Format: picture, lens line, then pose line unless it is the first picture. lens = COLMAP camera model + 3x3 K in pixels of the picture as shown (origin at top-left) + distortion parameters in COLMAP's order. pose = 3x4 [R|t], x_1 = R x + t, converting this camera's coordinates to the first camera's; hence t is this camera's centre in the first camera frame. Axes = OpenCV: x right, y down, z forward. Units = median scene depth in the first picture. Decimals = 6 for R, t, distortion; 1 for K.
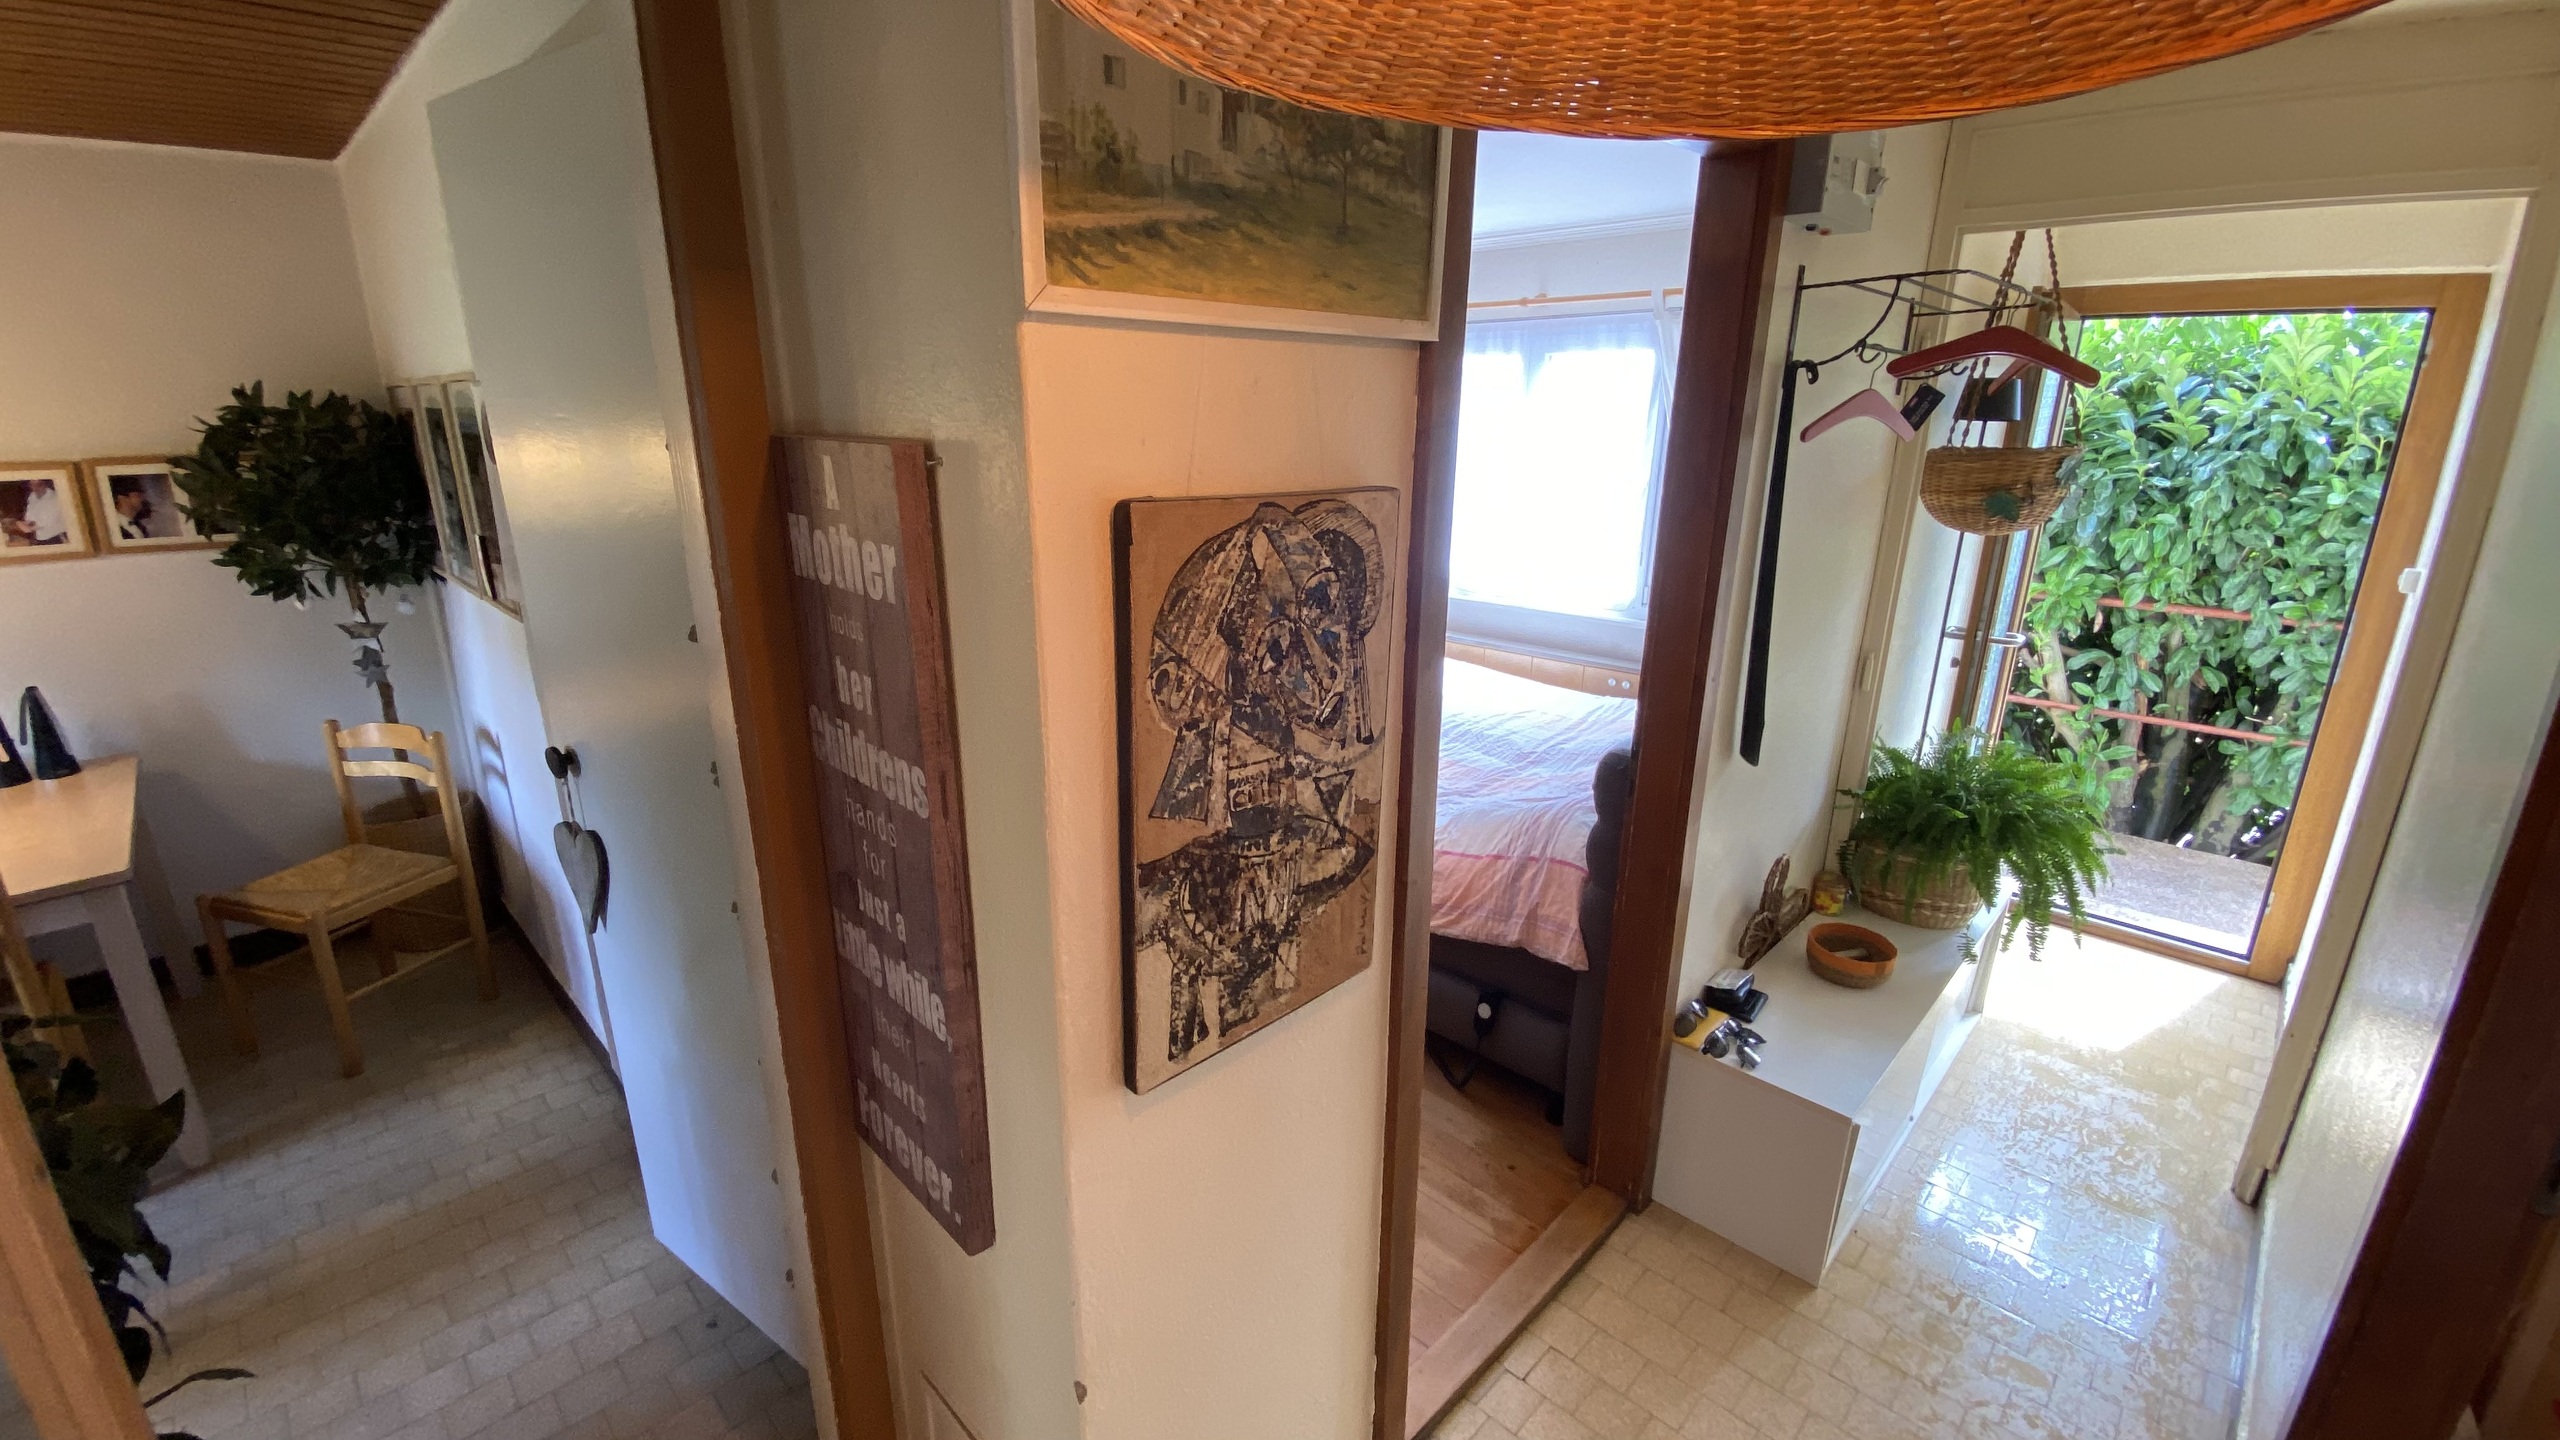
lens RADIAL K [[1036.7, 0, 1302.5], [0, 1036.7, 707.0], [0, 0, 1]] dist [-0.004145, -0.008198]
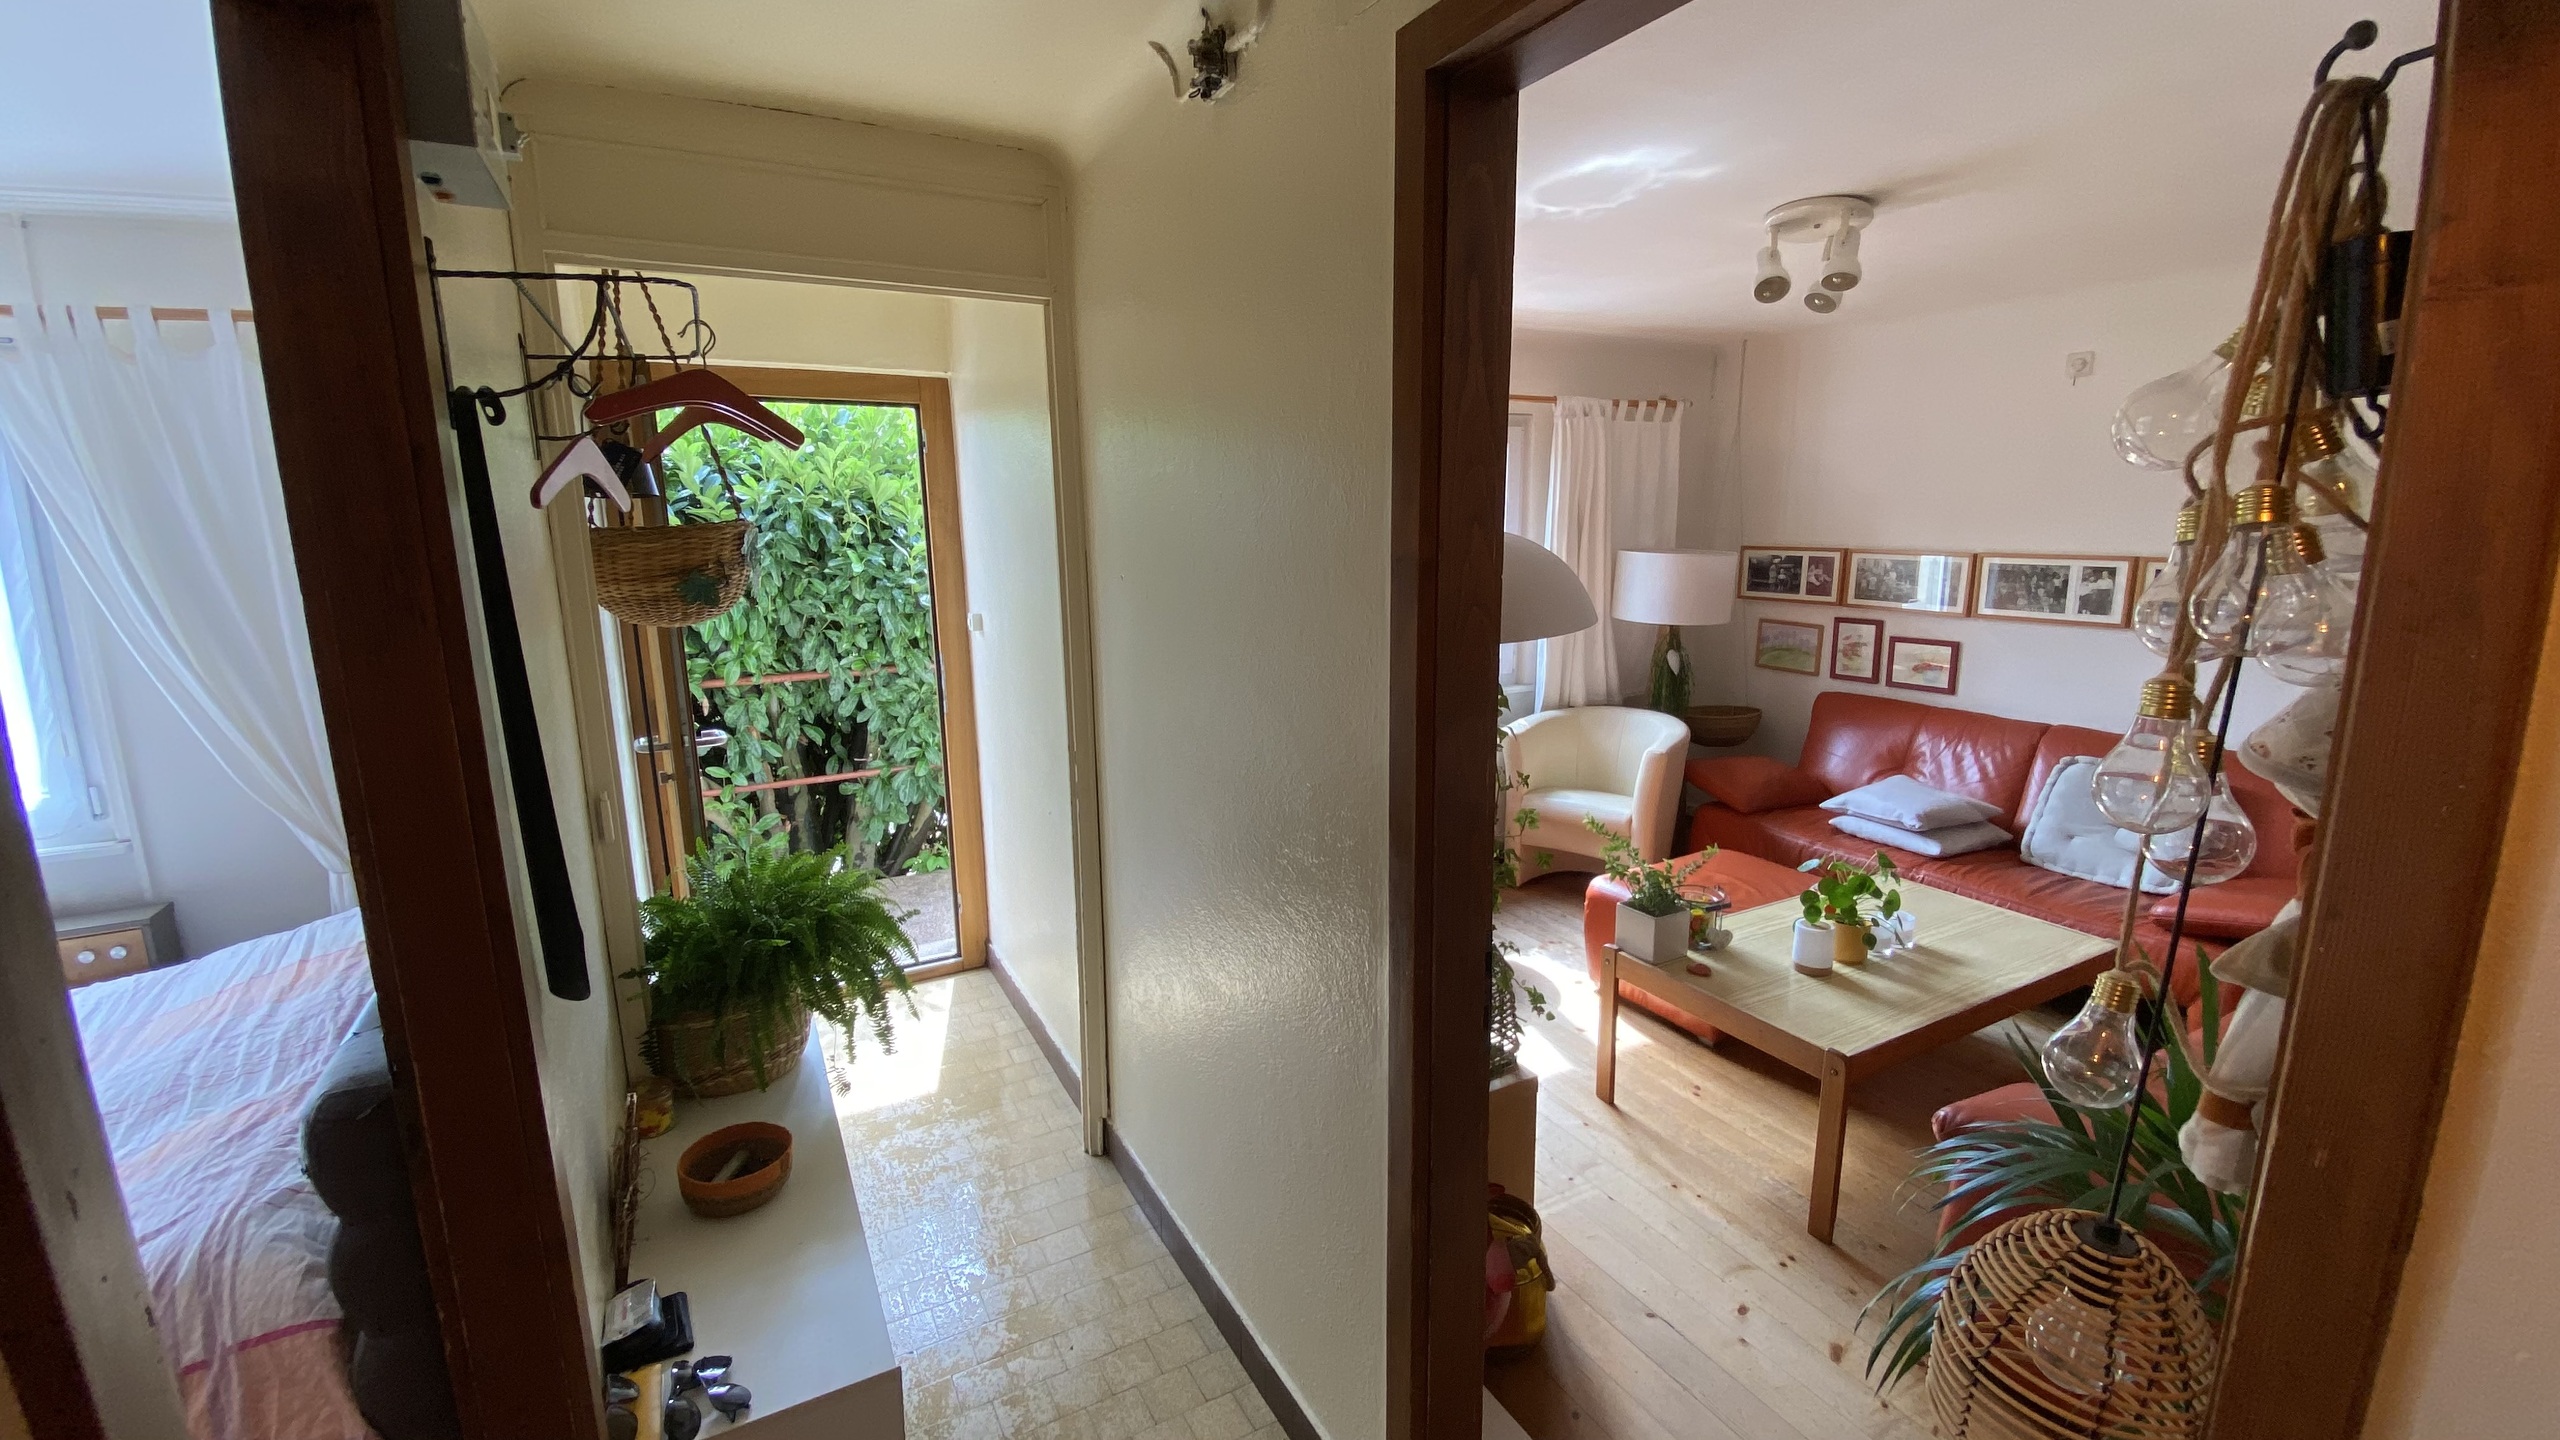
lens RADIAL K [[1036.7, 0, 1285.8], [0, 1036.7, 721.7], [0, 0, 1]] dist [-0.004145, -0.008198]
pose [[0.297868, -0.200353, 0.933345, -0.002250], [0.276236, 0.953988, 0.116626, -0.032199], [-0.913766, 0.223084, 0.339507, 0.165391]]
